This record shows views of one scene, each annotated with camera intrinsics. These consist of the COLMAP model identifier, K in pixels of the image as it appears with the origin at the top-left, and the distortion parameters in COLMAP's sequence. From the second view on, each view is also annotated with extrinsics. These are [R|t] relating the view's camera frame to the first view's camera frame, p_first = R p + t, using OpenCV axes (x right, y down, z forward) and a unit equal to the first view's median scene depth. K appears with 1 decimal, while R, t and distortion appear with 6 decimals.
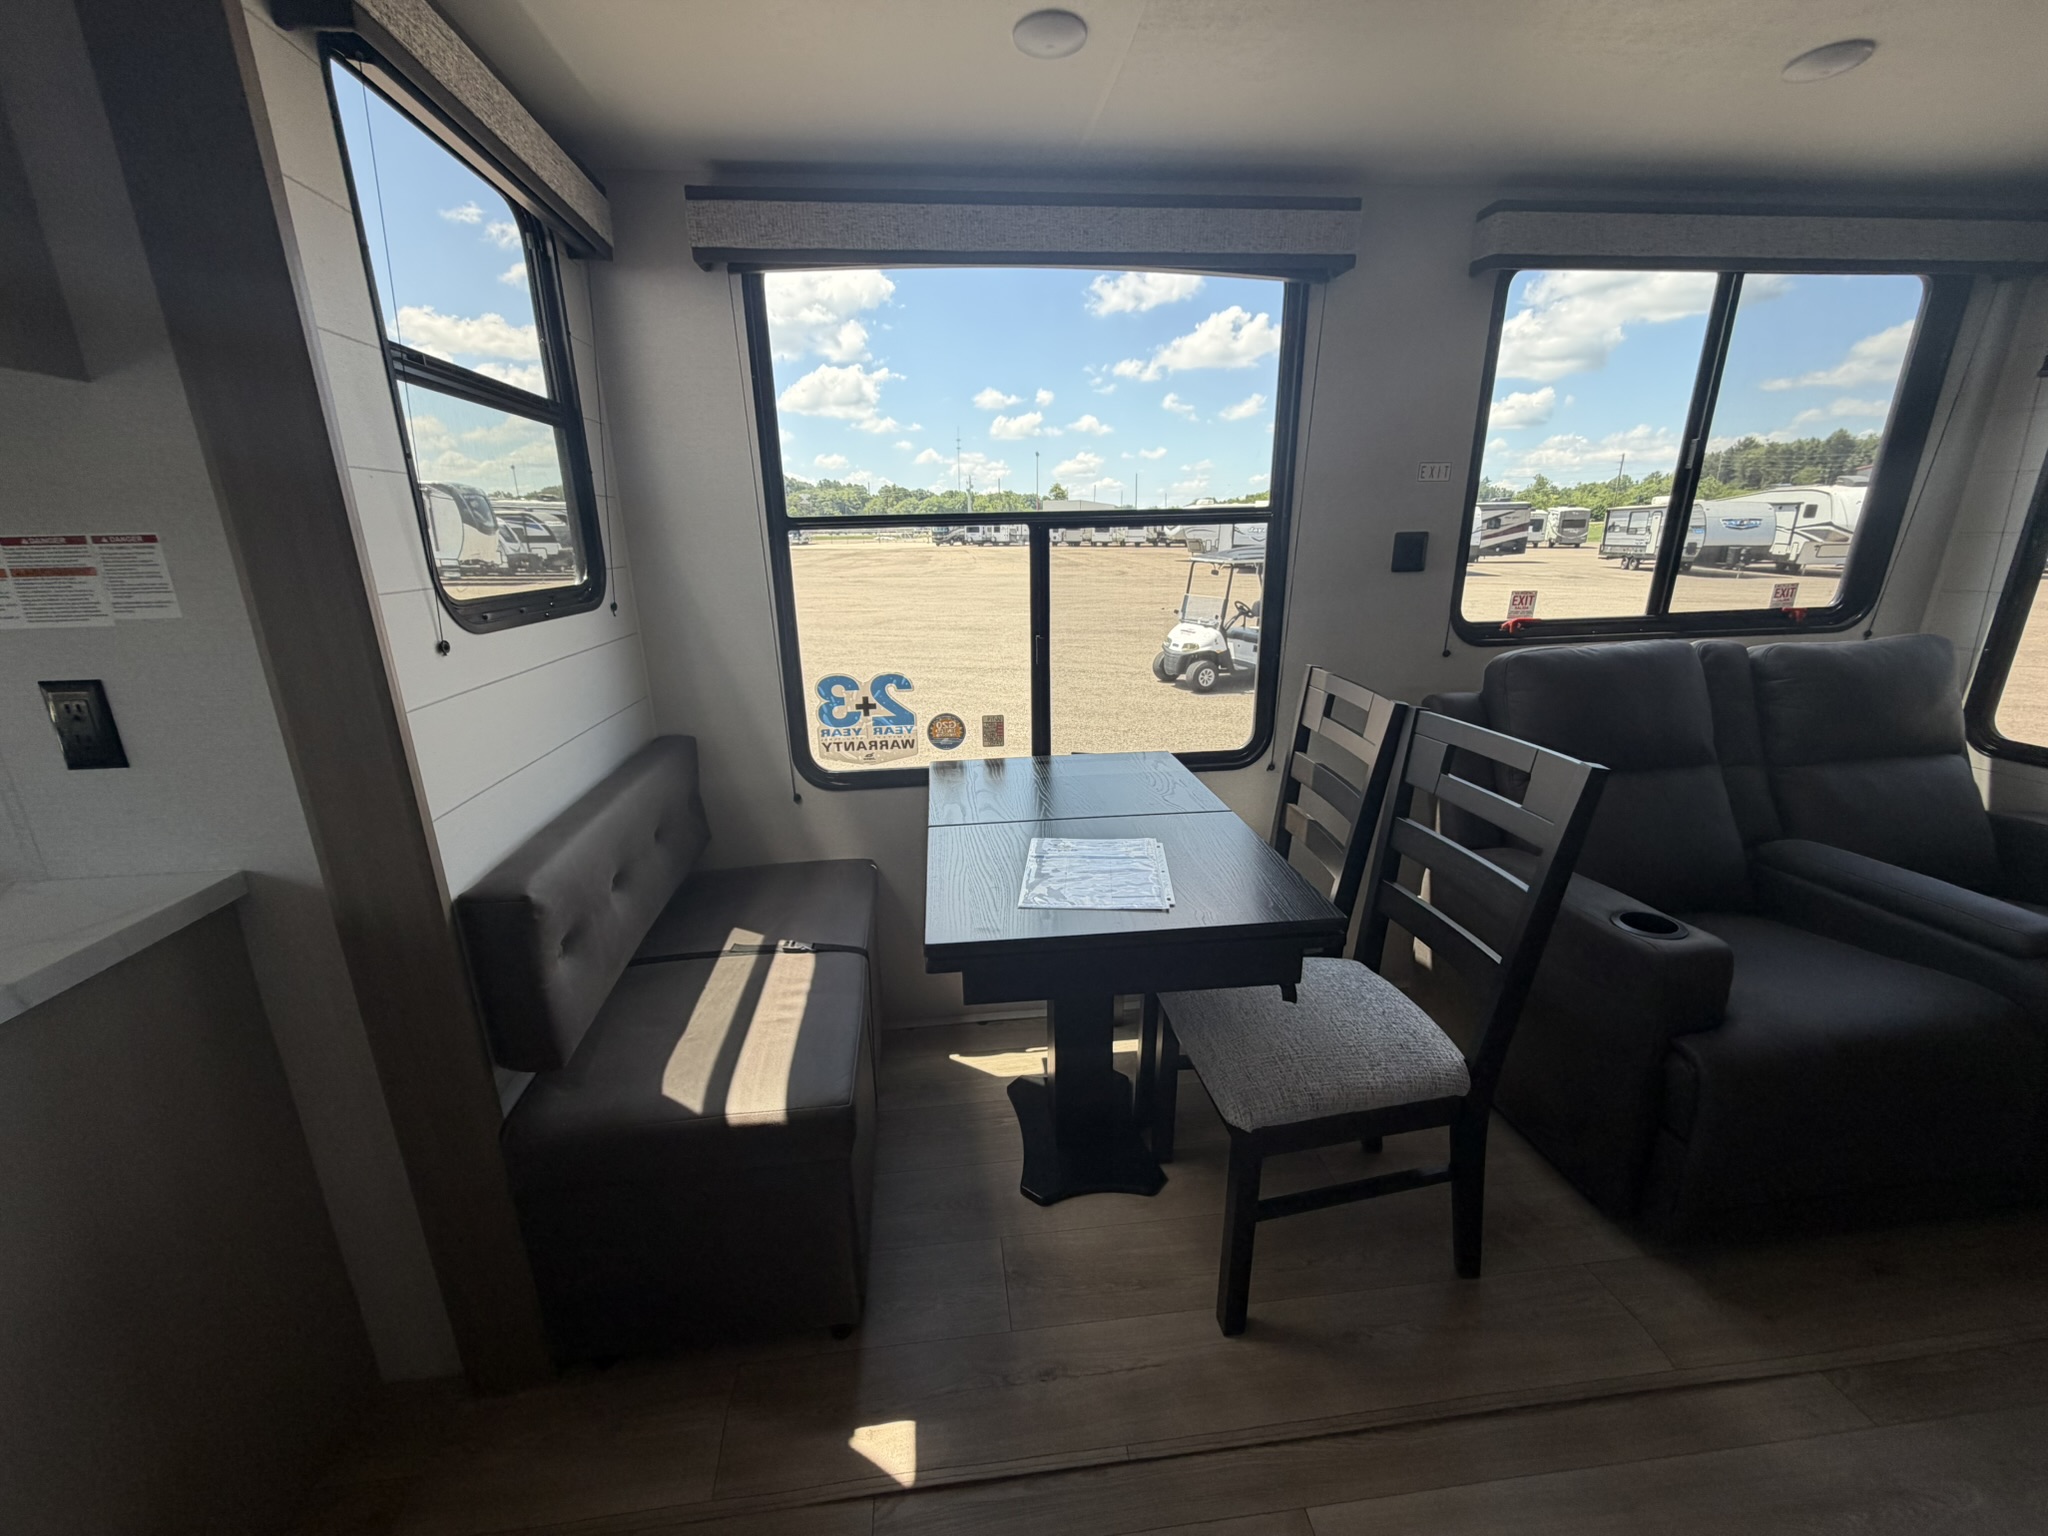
lens RADIAL K [[818.7, 0, 1023.5], [0, 818.7, 769.4], [0, 0, 1]] dist [0.001211, 0.000001]
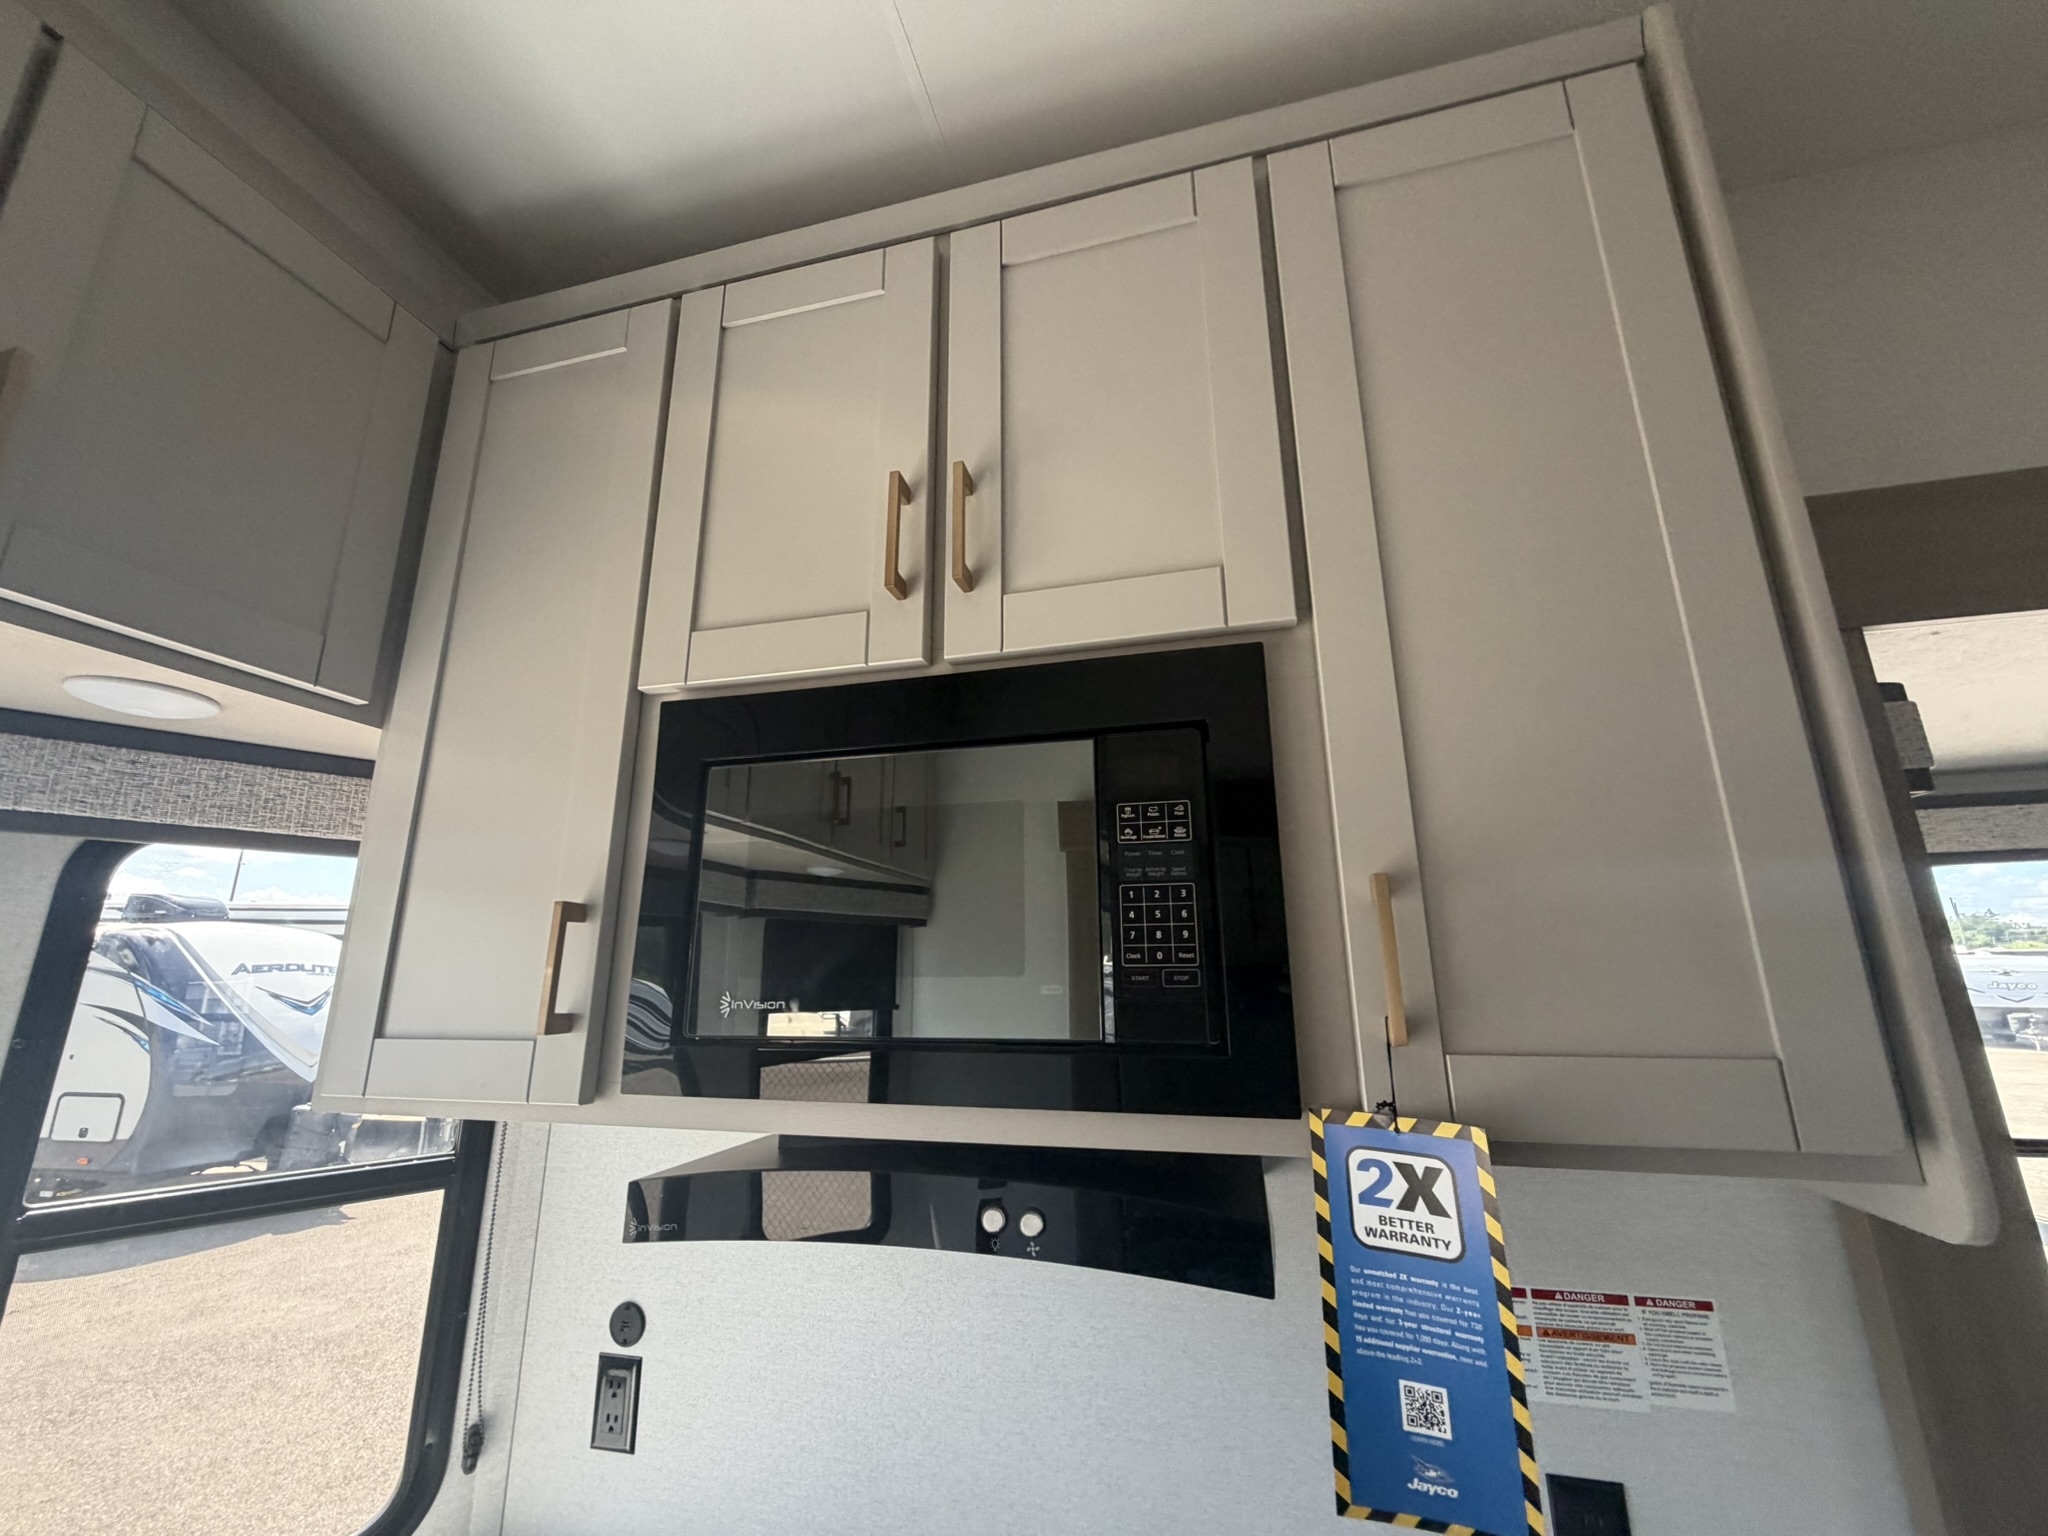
lens RADIAL K [[818.7, 0, 1012.4], [0, 818.7, 776.5], [0, 0, 1]] dist [0.001211, 0.000001]
pose [[0.931431, -0.079924, -0.355034, -0.630986], [-0.108966, 0.869576, -0.481626, -0.122714], [0.347223, 0.487288, 0.801241, -0.097034]]
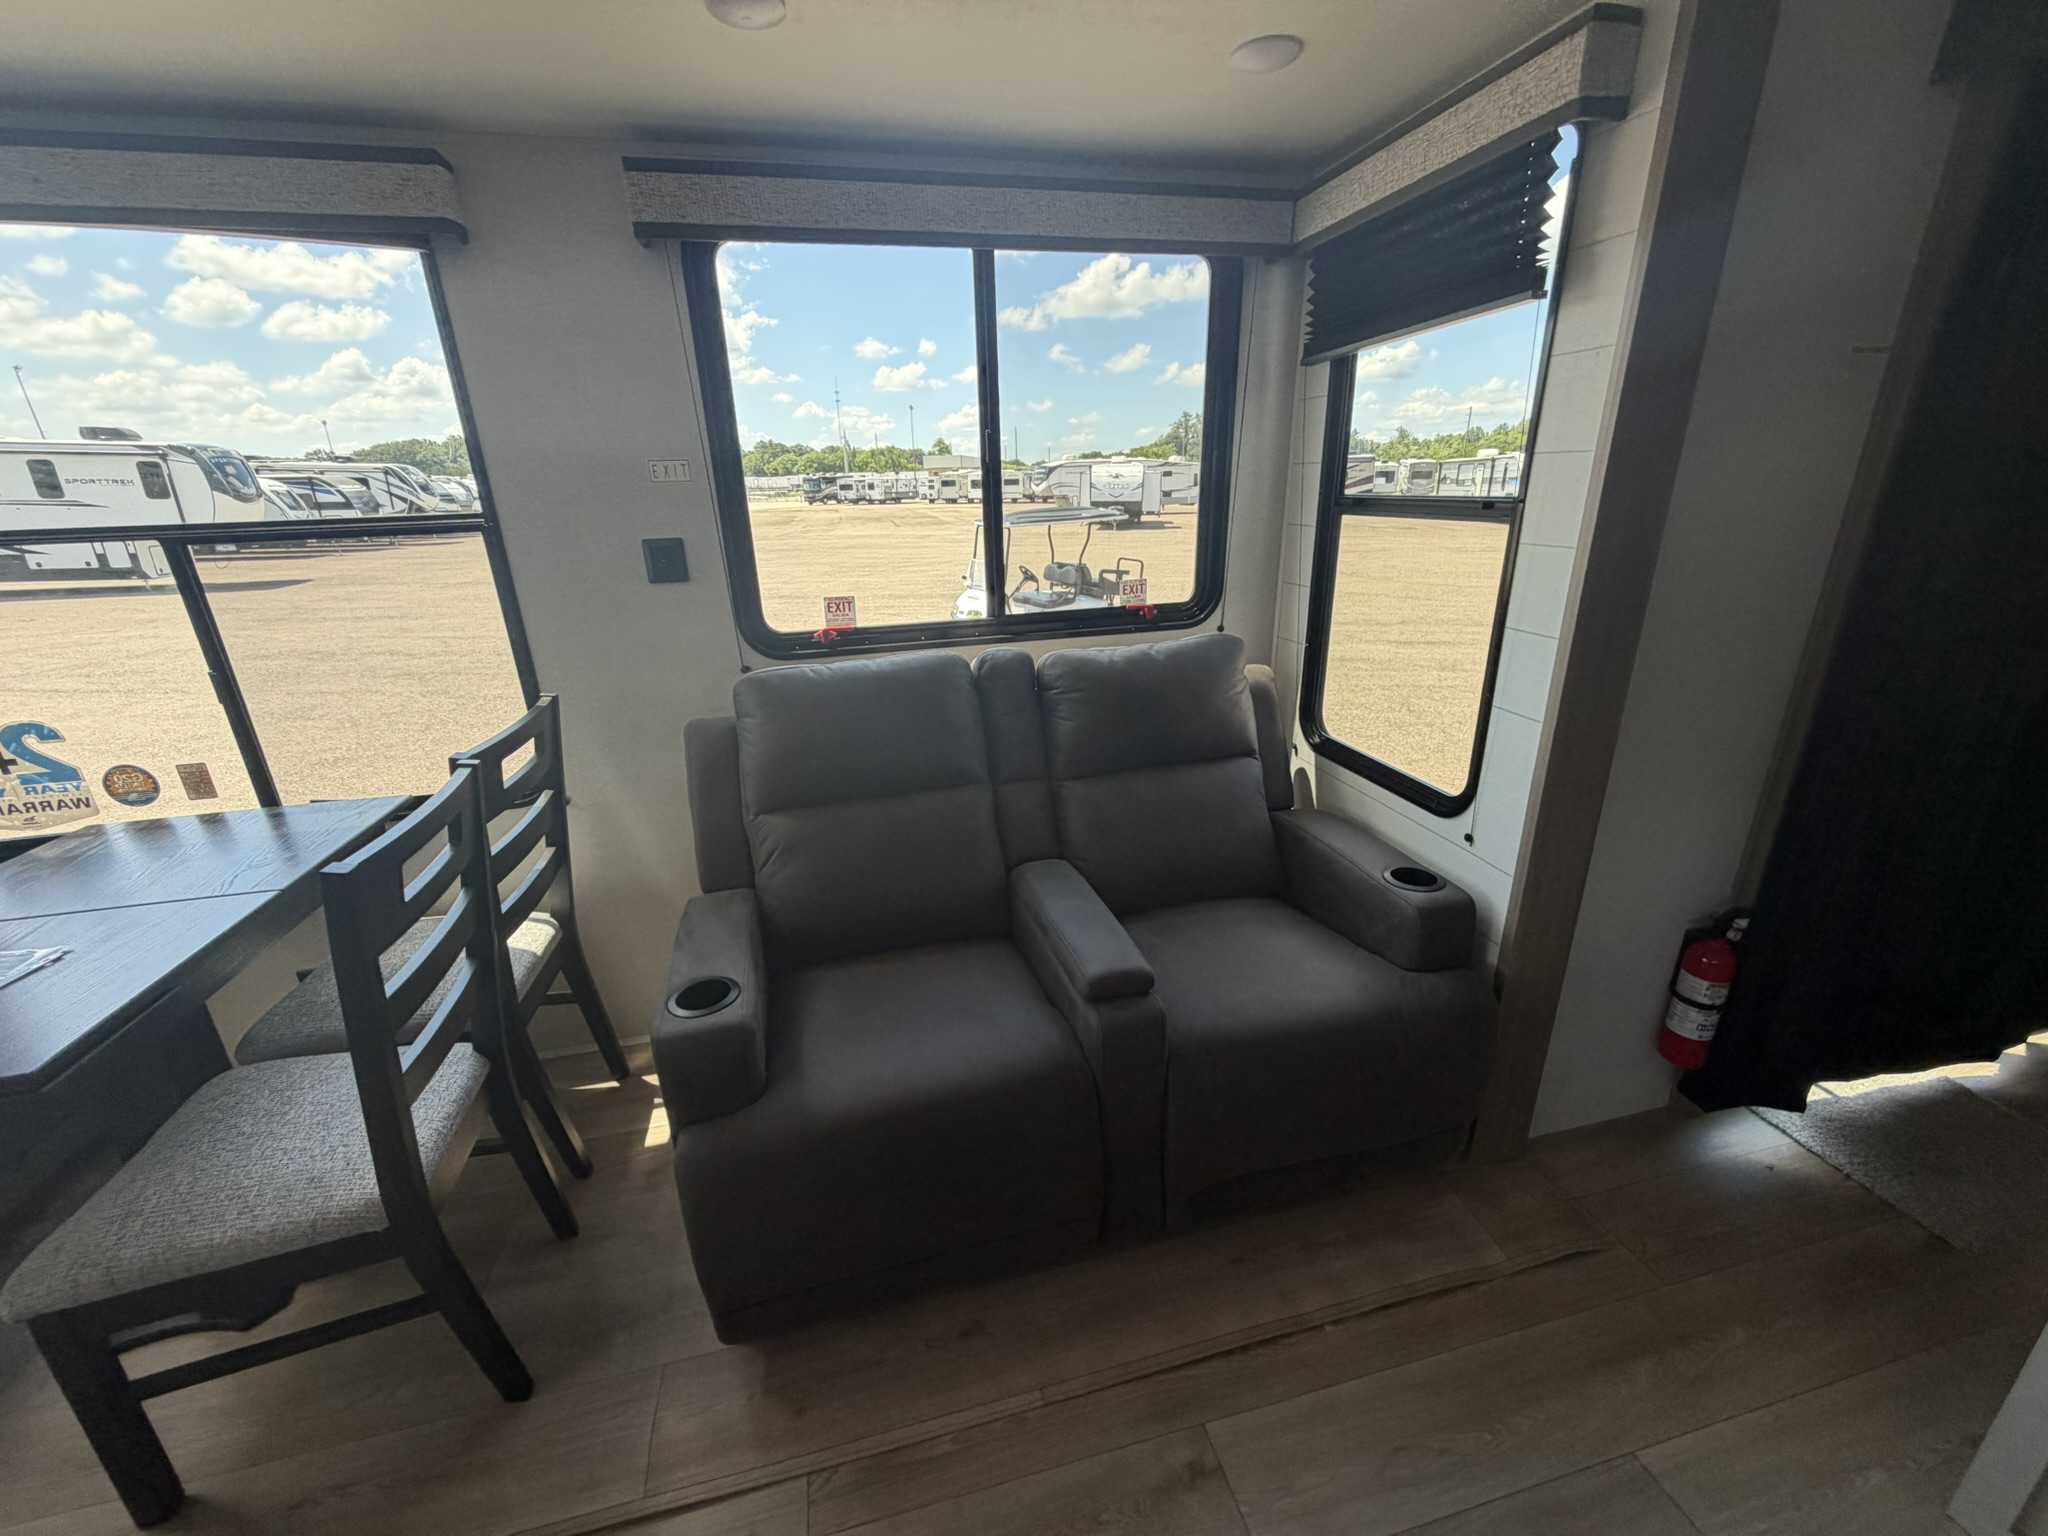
lens RADIAL K [[818.7, 0, 1029.5], [0, 818.7, 770.3], [0, 0, 1]] dist [0.001211, 0.000001]
pose [[0.991520, -0.053502, 0.118431, 0.703597], [0.047427, 0.997439, 0.053531, -0.061780], [-0.120992, -0.047460, 0.991518, 0.049040]]
